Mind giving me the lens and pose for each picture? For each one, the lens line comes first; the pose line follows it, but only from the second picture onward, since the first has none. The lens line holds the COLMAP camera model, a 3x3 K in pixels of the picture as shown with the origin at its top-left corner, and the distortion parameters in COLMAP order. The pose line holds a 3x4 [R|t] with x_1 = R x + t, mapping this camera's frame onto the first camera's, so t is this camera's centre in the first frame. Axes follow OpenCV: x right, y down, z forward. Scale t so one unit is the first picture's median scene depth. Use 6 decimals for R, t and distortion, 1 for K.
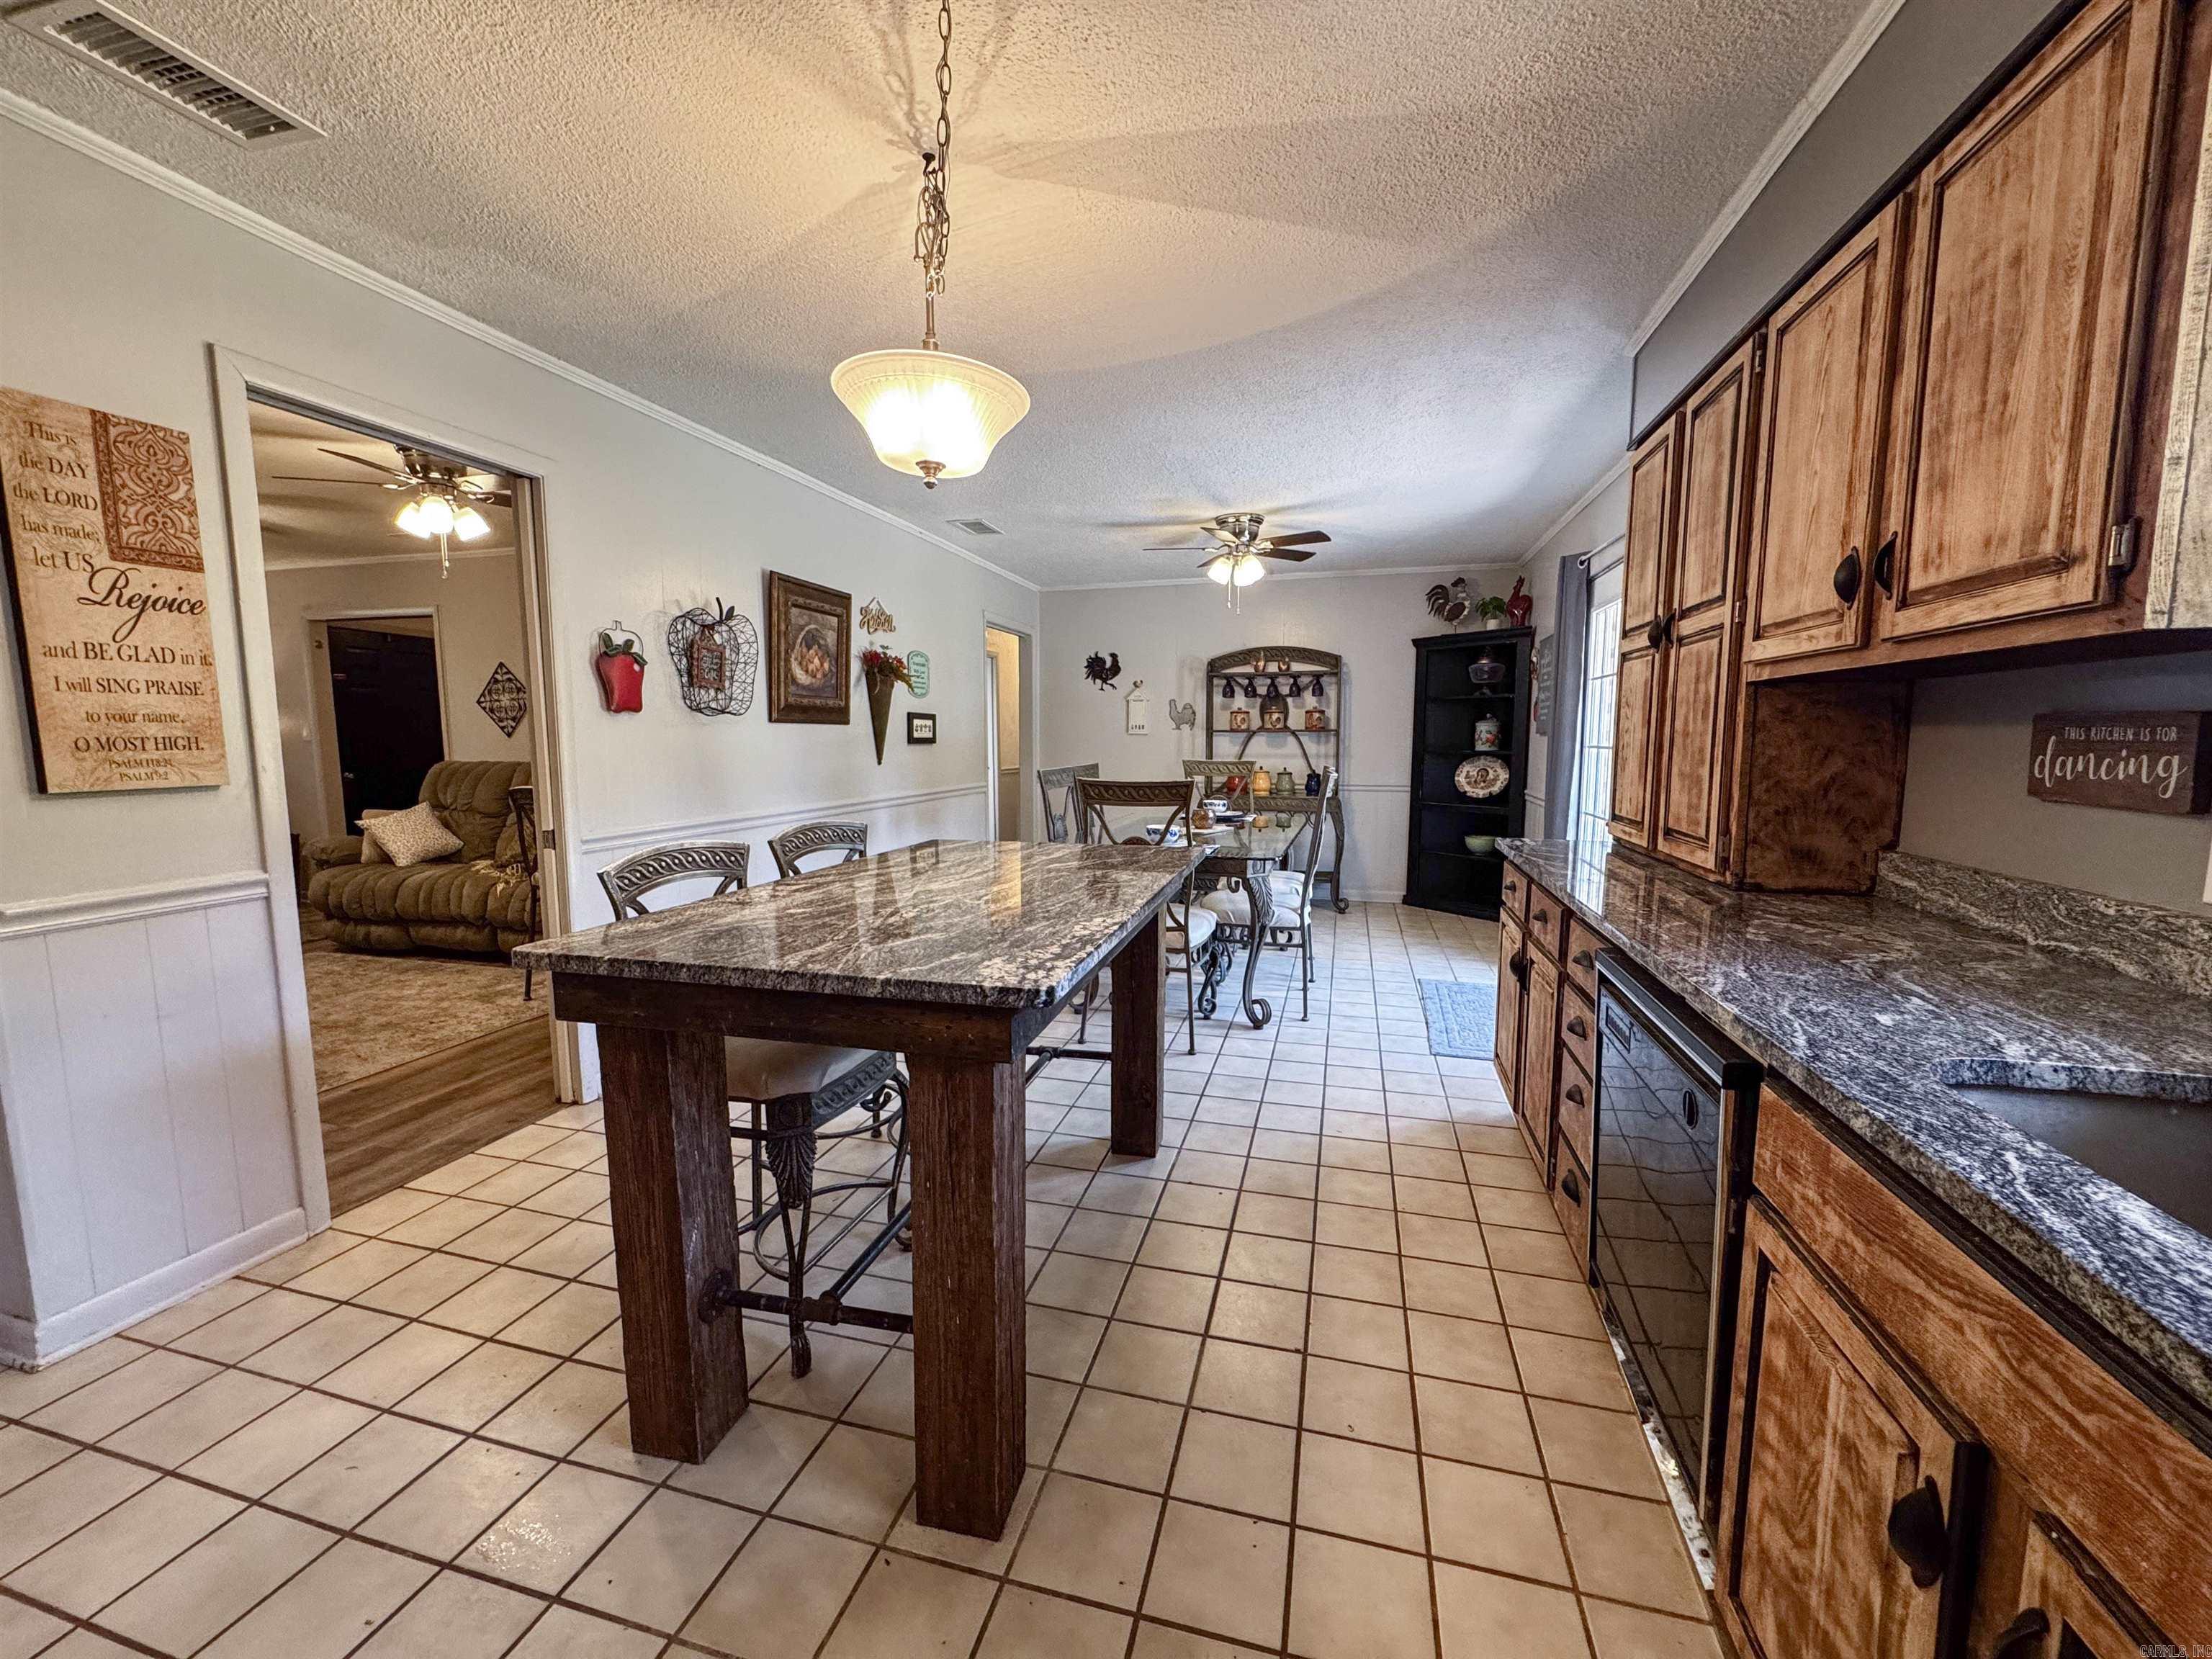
lens RADIAL K [[881.2, 0, 1102.2], [0, 881.2, 829.0], [0, 0, 1]] dist [-0.000221, 0.000189]
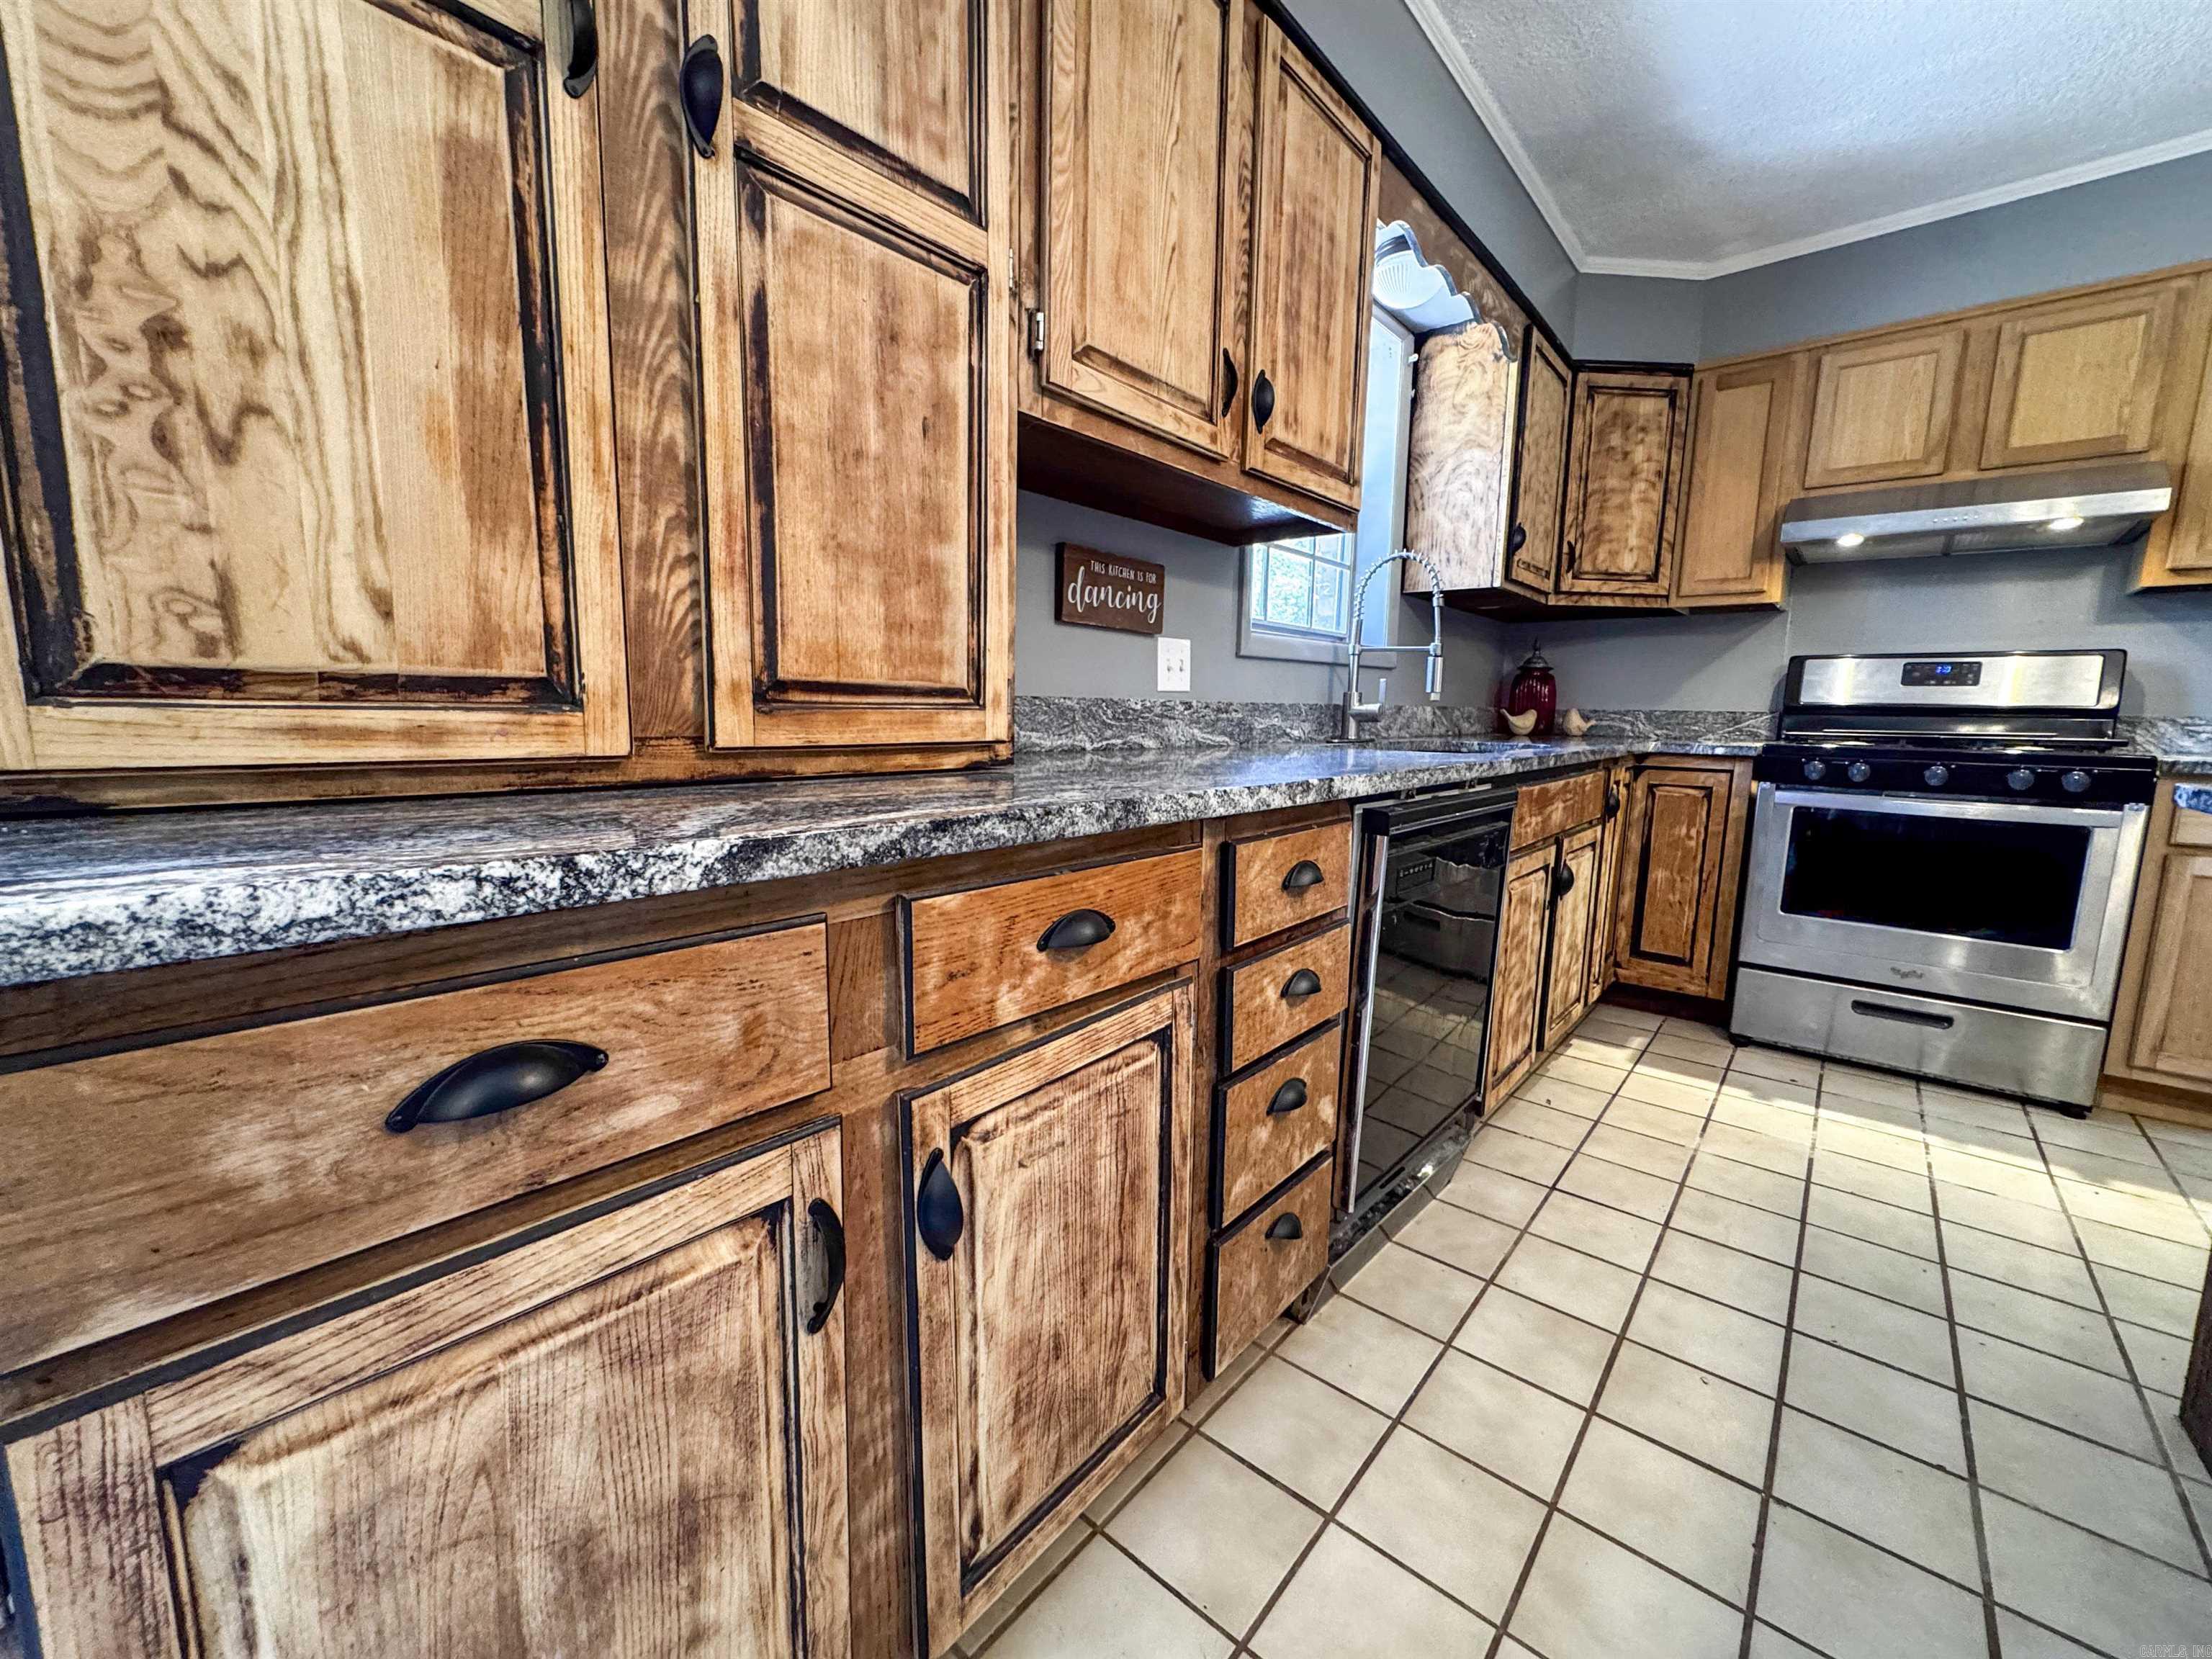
lens RADIAL K [[885.4, 0, 1107.0], [0, 885.4, 826.3], [0, 0, 1]] dist [-0.000734, 0.000240]
pose [[-0.906793, -0.072207, 0.415347, 0.146151], [0.027931, 0.972768, 0.230091, -0.010794], [-0.420651, 0.220246, -0.880082, 0.556011]]
